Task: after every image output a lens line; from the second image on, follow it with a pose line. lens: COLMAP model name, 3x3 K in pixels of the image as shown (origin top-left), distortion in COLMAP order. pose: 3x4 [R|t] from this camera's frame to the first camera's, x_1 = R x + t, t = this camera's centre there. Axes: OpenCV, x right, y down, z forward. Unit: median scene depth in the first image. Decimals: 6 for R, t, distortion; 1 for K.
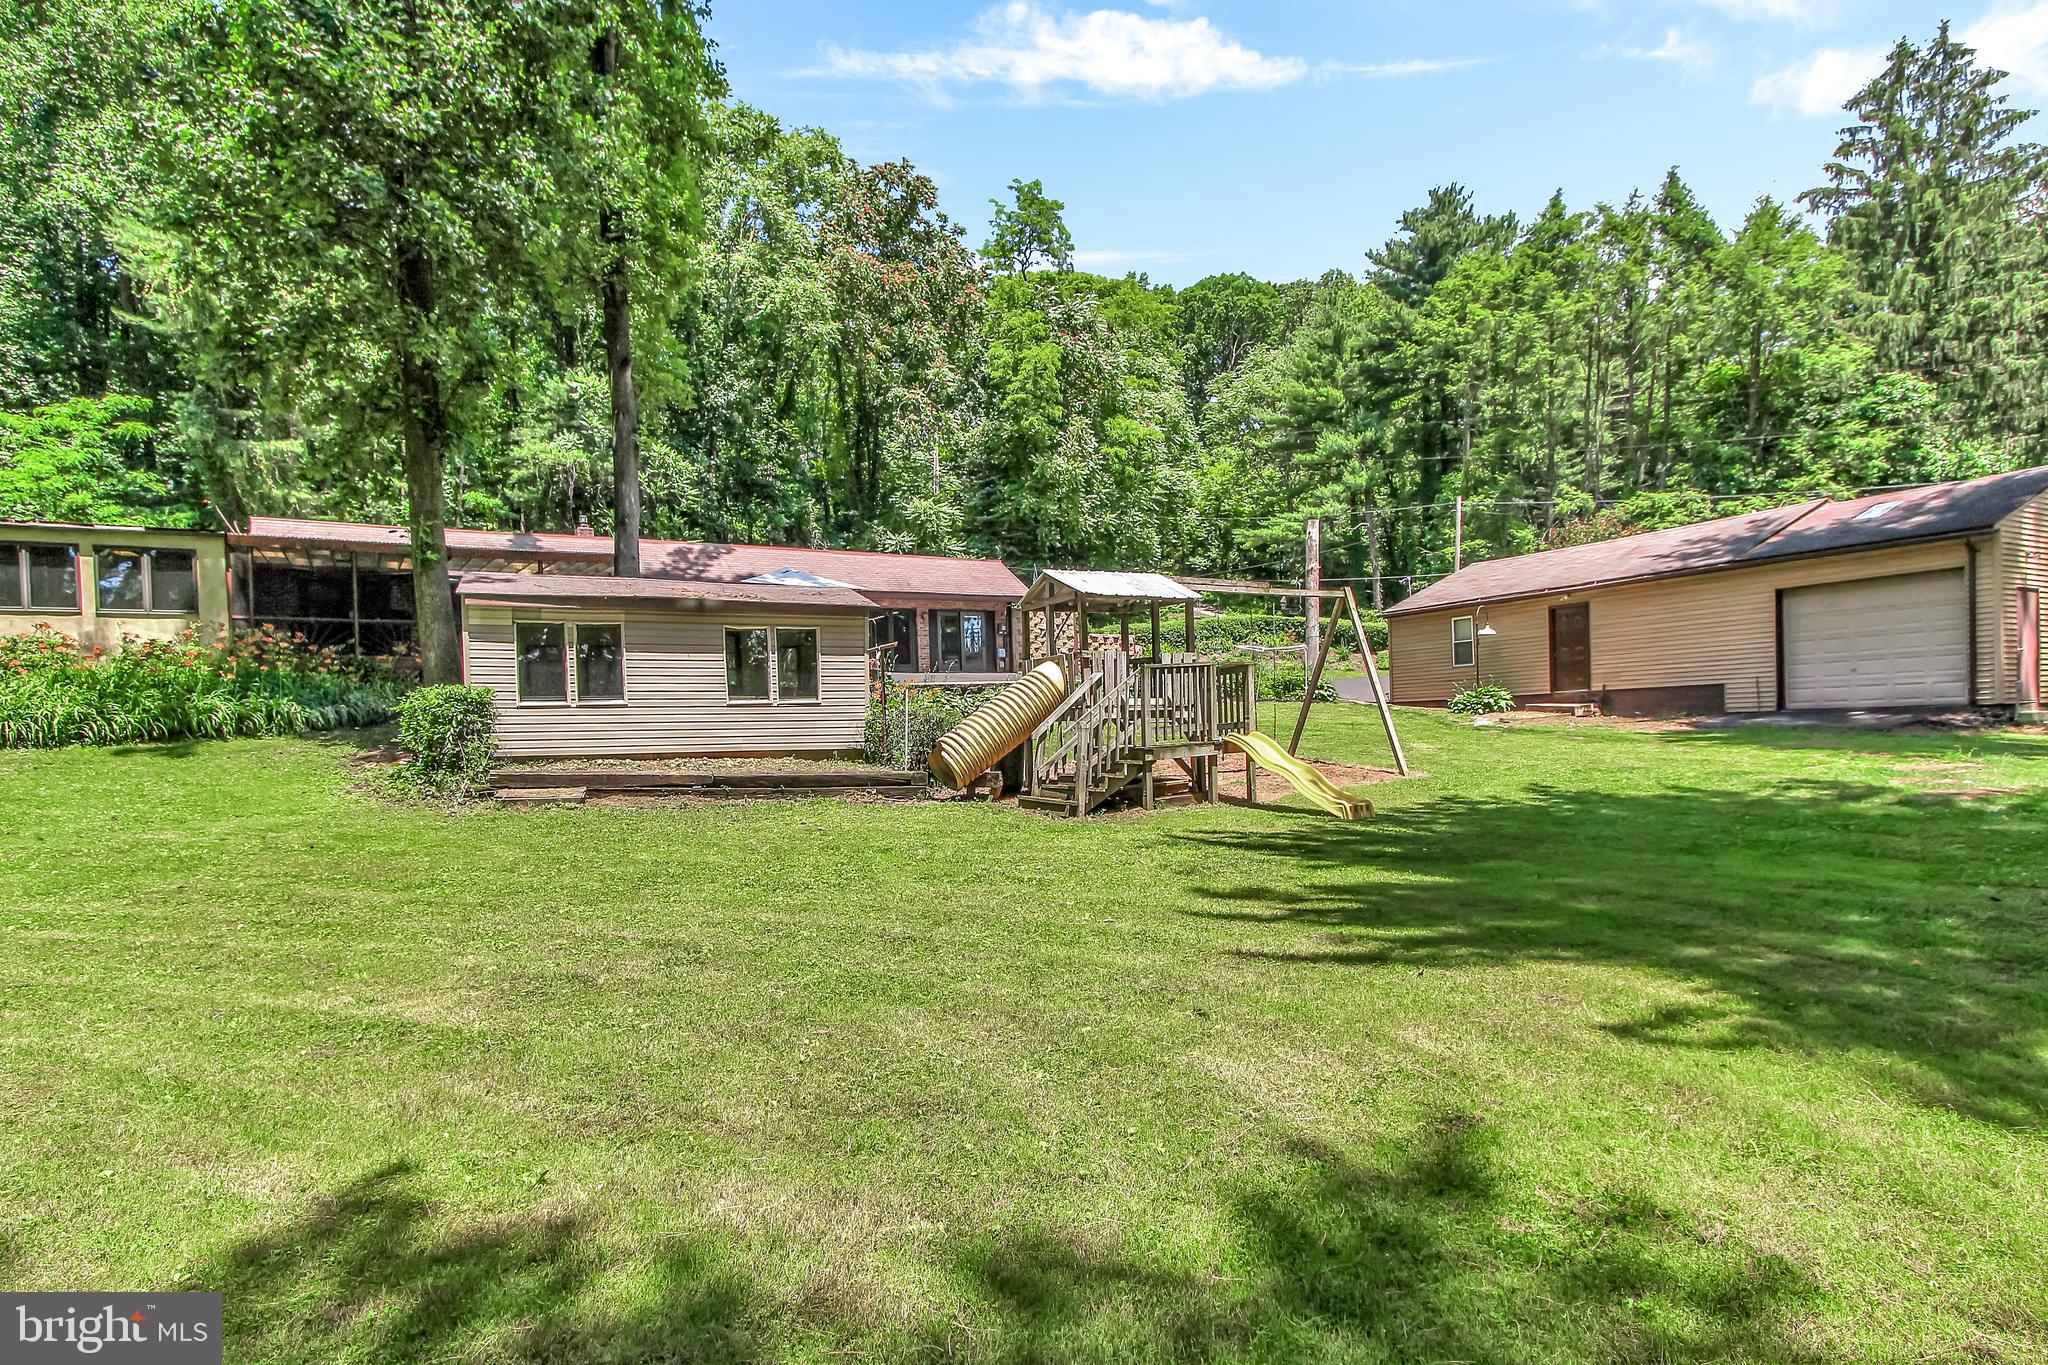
lens RADIAL K [[1124.7, 0, 1026.3], [0, 1124.7, 714.0], [0, 0, 1]] dist [0.007828, 0.002188]
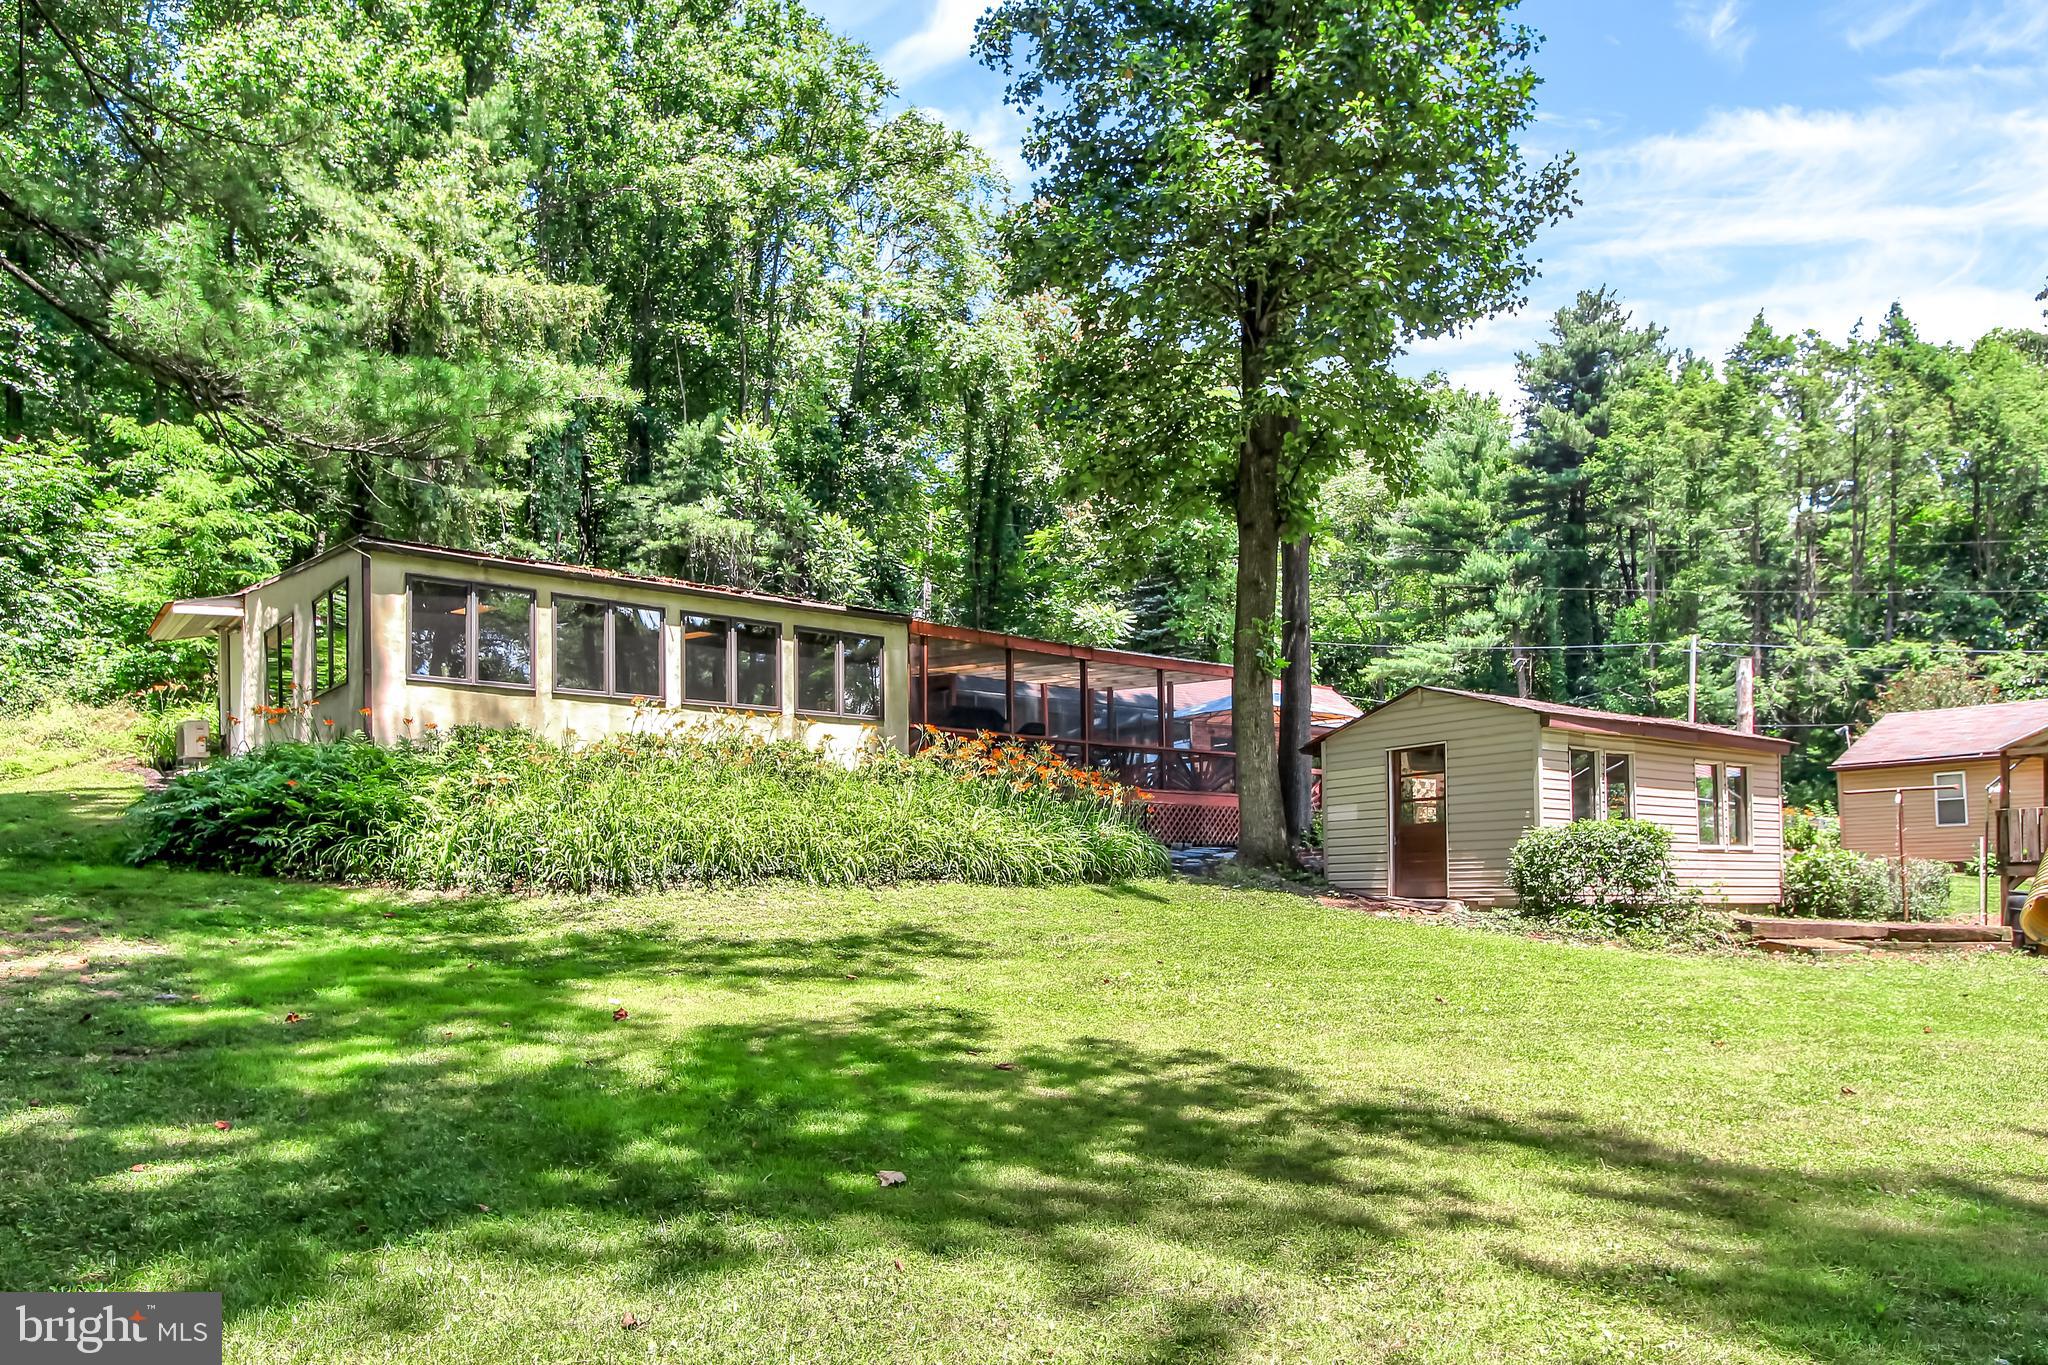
lens RADIAL K [[1409.2, 0, 1024.9], [0, 1409.2, 843.9], [0, 0, 1]] dist [-0.001794, 0.008465]
pose [[0.978566, 0.020517, 0.204909, -0.397163], [-0.016170, 0.999608, -0.022867, 0.008827], [-0.205298, 0.019063, 0.978514, 0.012519]]
